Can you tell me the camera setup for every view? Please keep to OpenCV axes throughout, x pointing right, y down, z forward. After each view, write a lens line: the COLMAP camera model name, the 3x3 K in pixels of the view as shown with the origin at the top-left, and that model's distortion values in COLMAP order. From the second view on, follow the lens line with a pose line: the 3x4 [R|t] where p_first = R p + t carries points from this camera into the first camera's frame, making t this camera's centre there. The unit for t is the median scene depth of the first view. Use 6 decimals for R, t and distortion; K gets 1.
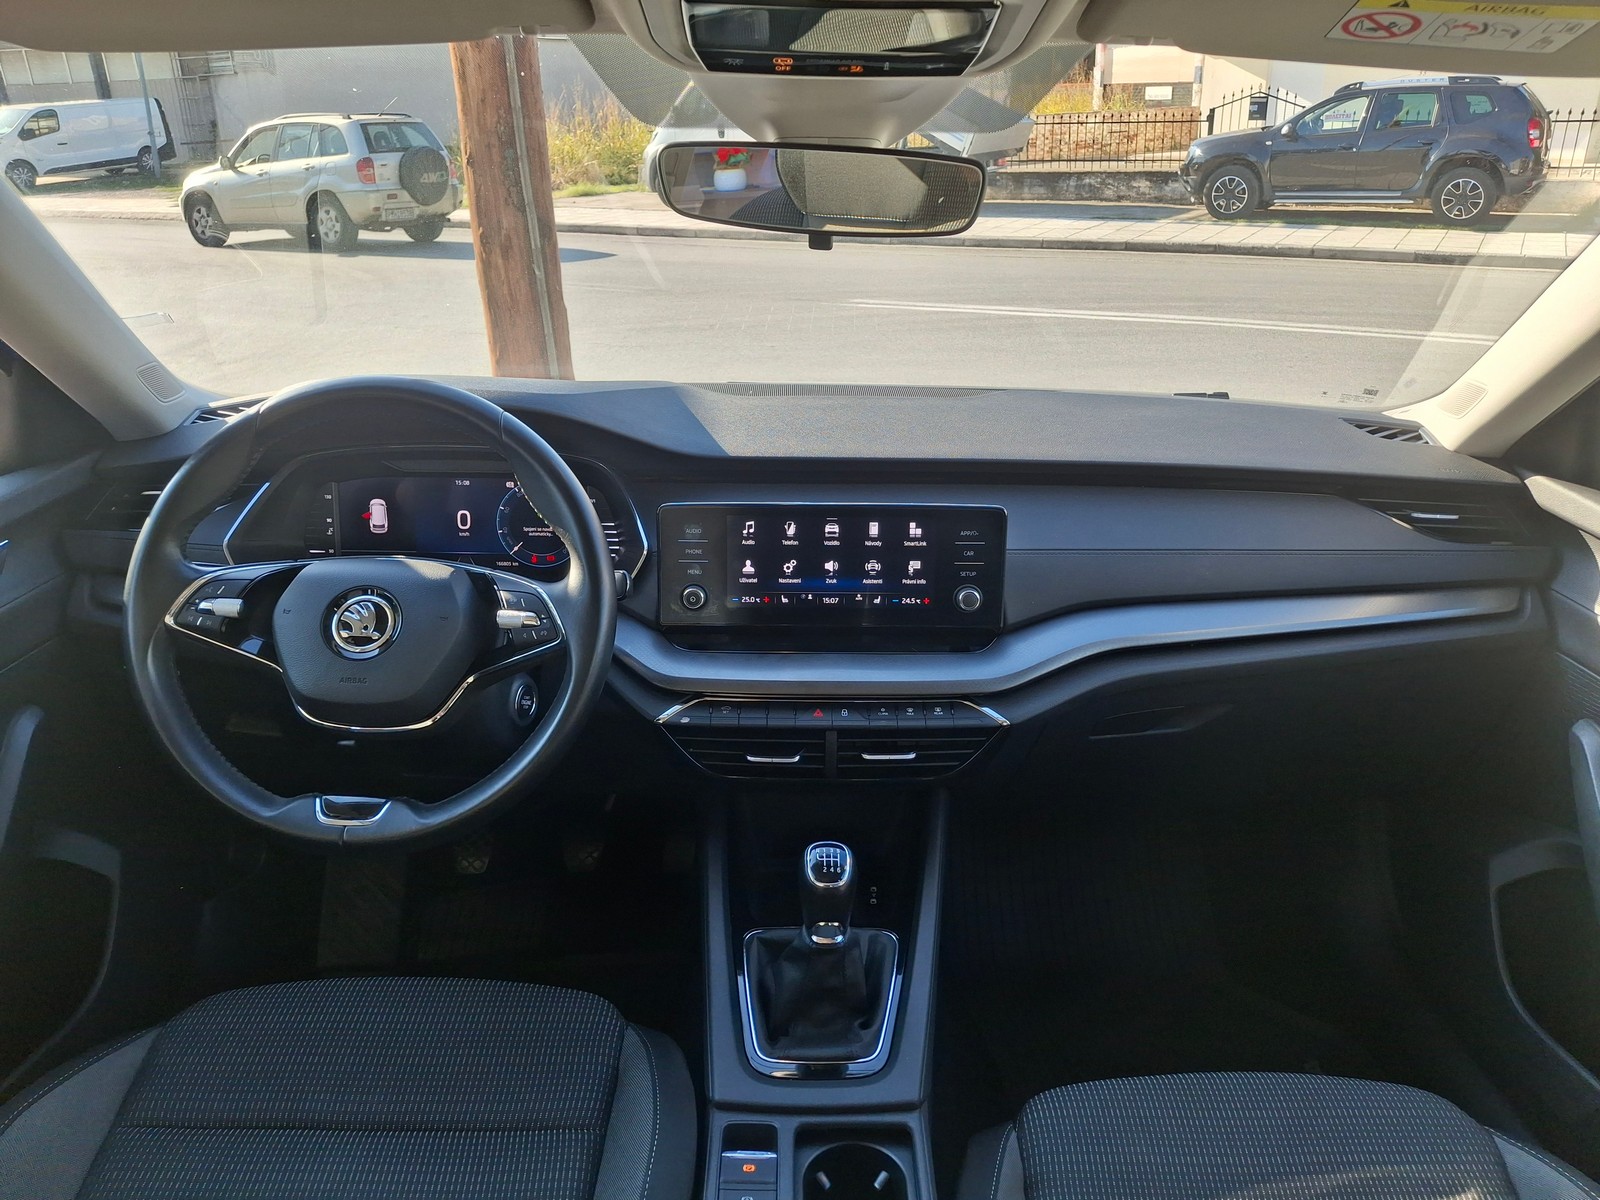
lens RADIAL K [[1183.7, 0, 797.9], [0, 1183.7, 594.0], [0, 0, 1]] dist [0.024418, -0.052190]
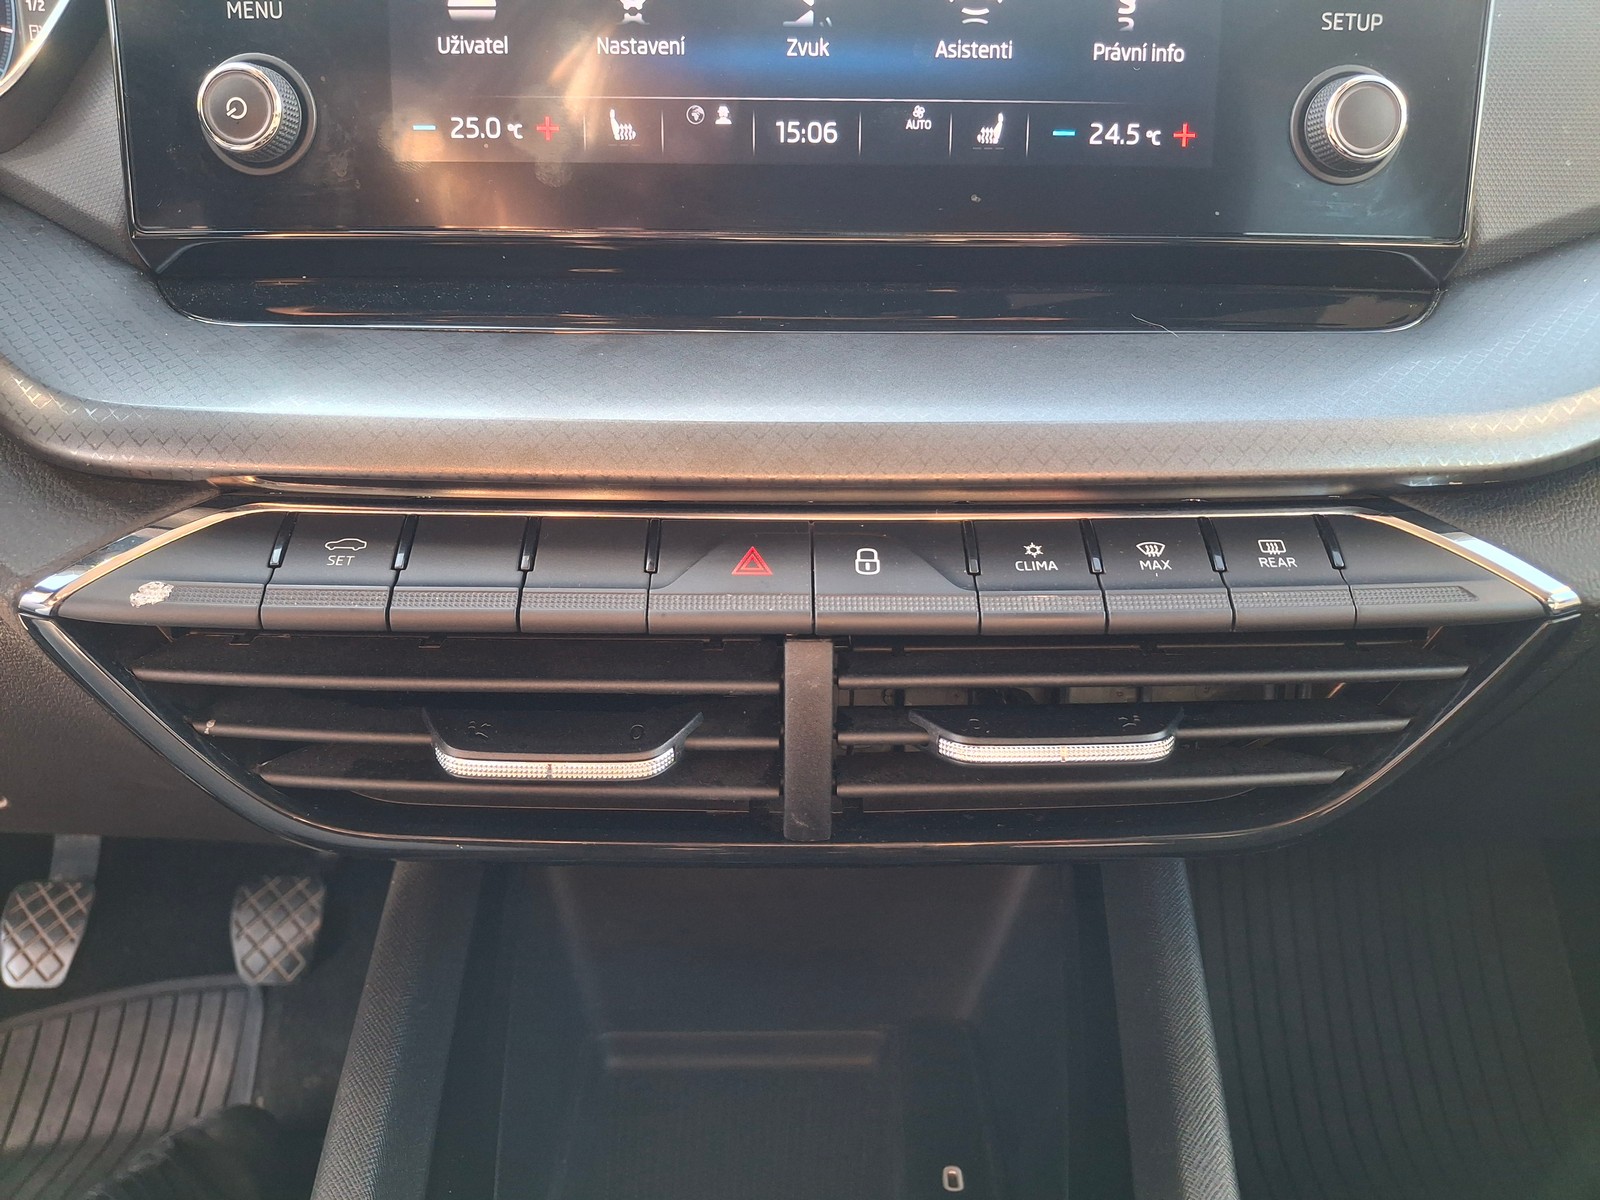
lens RADIAL K [[1183.7, 0, 796.2], [0, 1183.7, 602.3], [0, 0, 1]] dist [0.024418, -0.052190]
pose [[0.999974, -0.006987, 0.001790, 0.025196], [0.006899, 0.998956, 0.045162, 0.096693], [-0.002104, -0.045148, 0.998978, 0.766399]]
